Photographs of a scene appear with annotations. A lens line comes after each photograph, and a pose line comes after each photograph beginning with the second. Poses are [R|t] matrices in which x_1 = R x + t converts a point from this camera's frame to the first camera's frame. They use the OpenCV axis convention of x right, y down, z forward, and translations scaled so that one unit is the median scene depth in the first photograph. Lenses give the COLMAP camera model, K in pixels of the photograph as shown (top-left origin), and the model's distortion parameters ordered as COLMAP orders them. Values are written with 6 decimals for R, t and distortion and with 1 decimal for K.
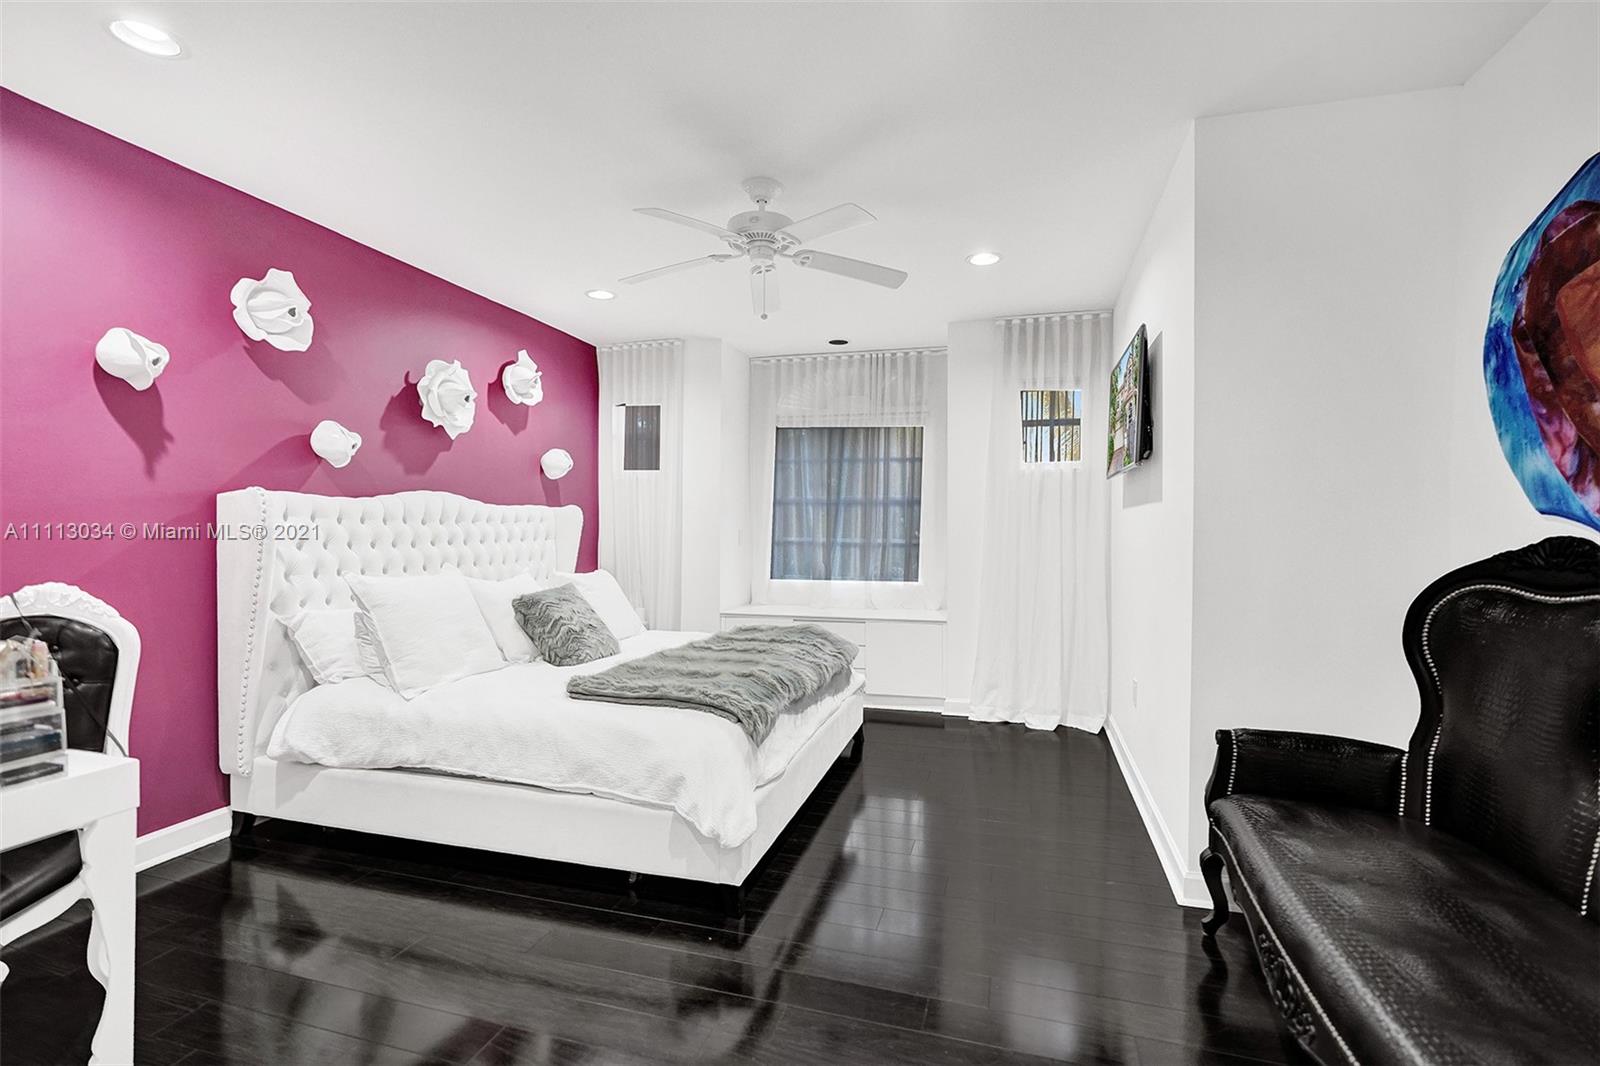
lens RADIAL K [[722.7, 0, 827.4], [0, 722.7, 577.0], [0, 0, 1]] dist [-0.014249, 0.006098]
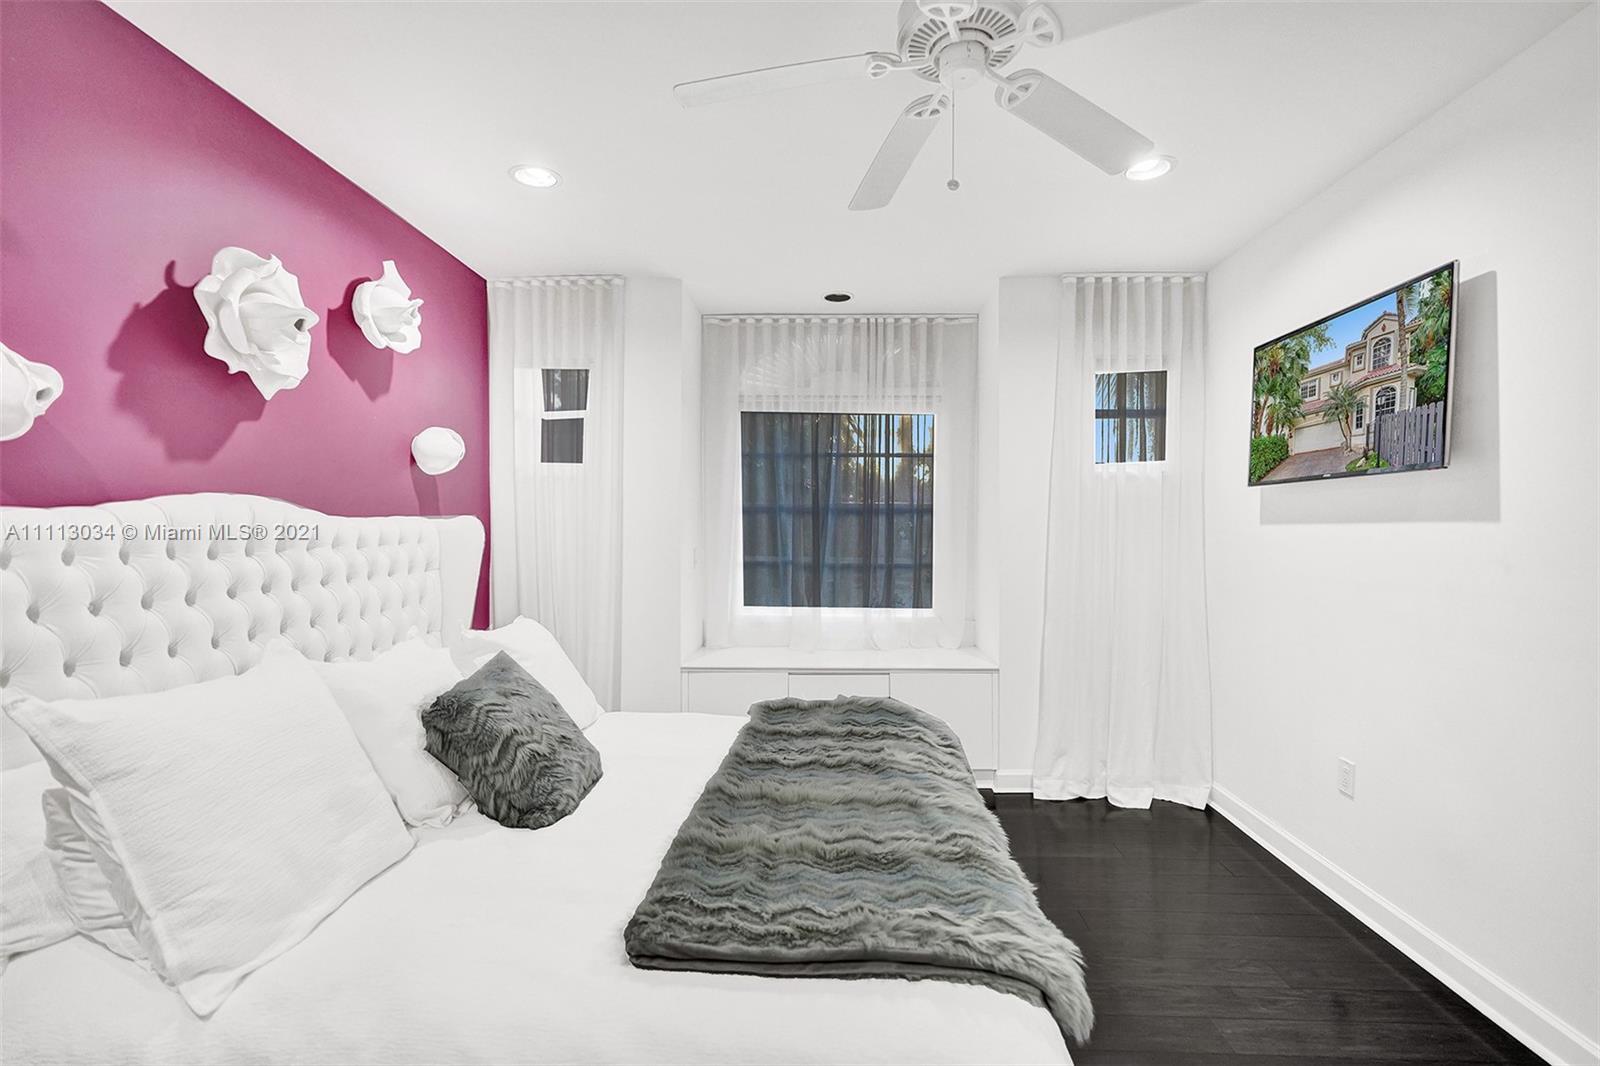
lens RADIAL K [[722.7, 0, 817.6], [0, 722.7, 568.8], [0, 0, 1]] dist [-0.014249, 0.006098]
pose [[0.973580, -0.014190, 0.227905, -0.206144], [0.016927, 0.999806, -0.010059, -0.042681], [-0.227718, 0.013650, 0.973631, 0.323028]]
